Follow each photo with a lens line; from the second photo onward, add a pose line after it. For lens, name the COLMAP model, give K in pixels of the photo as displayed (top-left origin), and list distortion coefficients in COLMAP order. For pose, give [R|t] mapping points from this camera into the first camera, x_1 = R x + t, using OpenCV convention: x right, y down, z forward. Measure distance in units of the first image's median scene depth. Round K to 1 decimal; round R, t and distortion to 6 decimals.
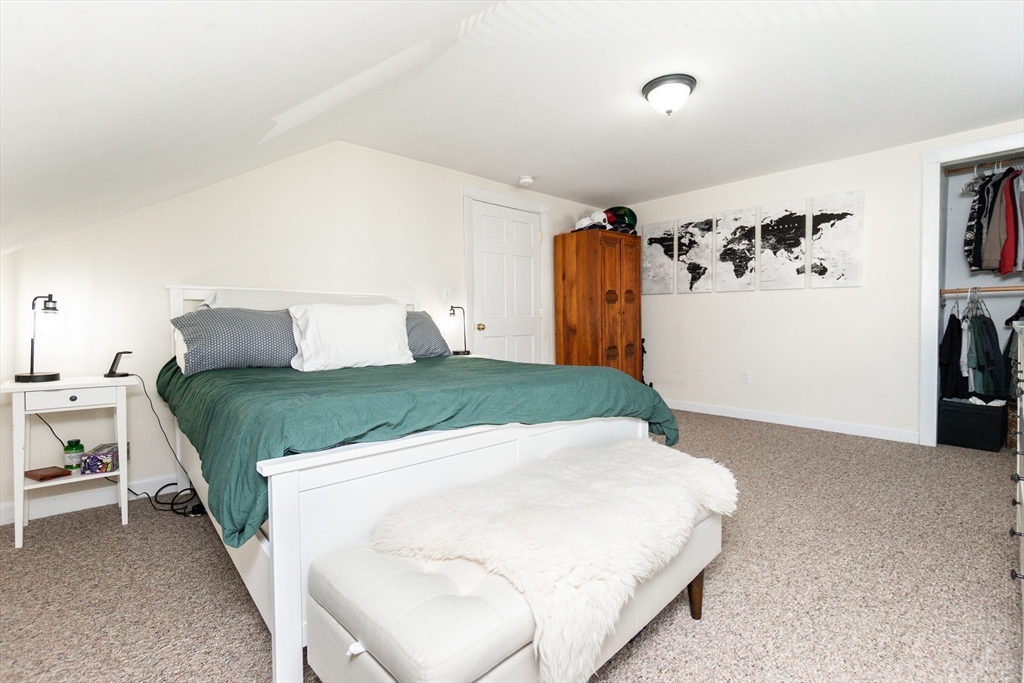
lens RADIAL K [[454.9, 0, 512.0], [0, 454.9, 341.5], [0, 0, 1]] dist [0.000891, 0.000132]
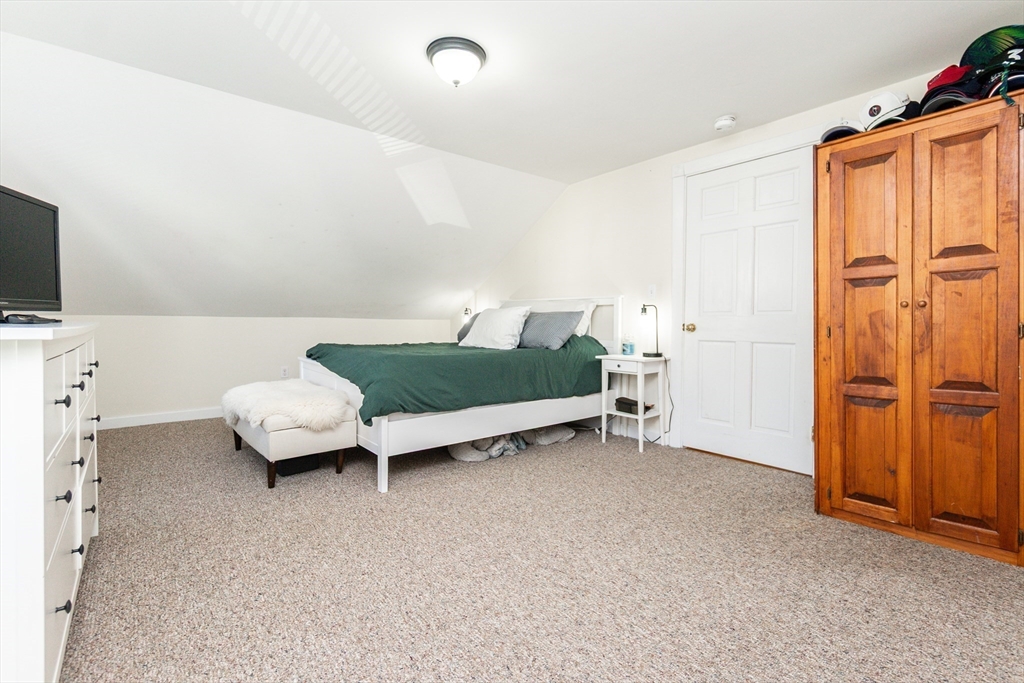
lens RADIAL K [[455.6, 0, 512.7], [0, 455.6, 319.0], [0, 0, 1]] dist [0.000943, 0.000098]
pose [[-0.035514, 0.007823, -0.999339, 0.699846], [-0.044414, 0.998969, 0.009398, -0.037305], [0.998382, 0.044719, -0.035130, 0.653536]]
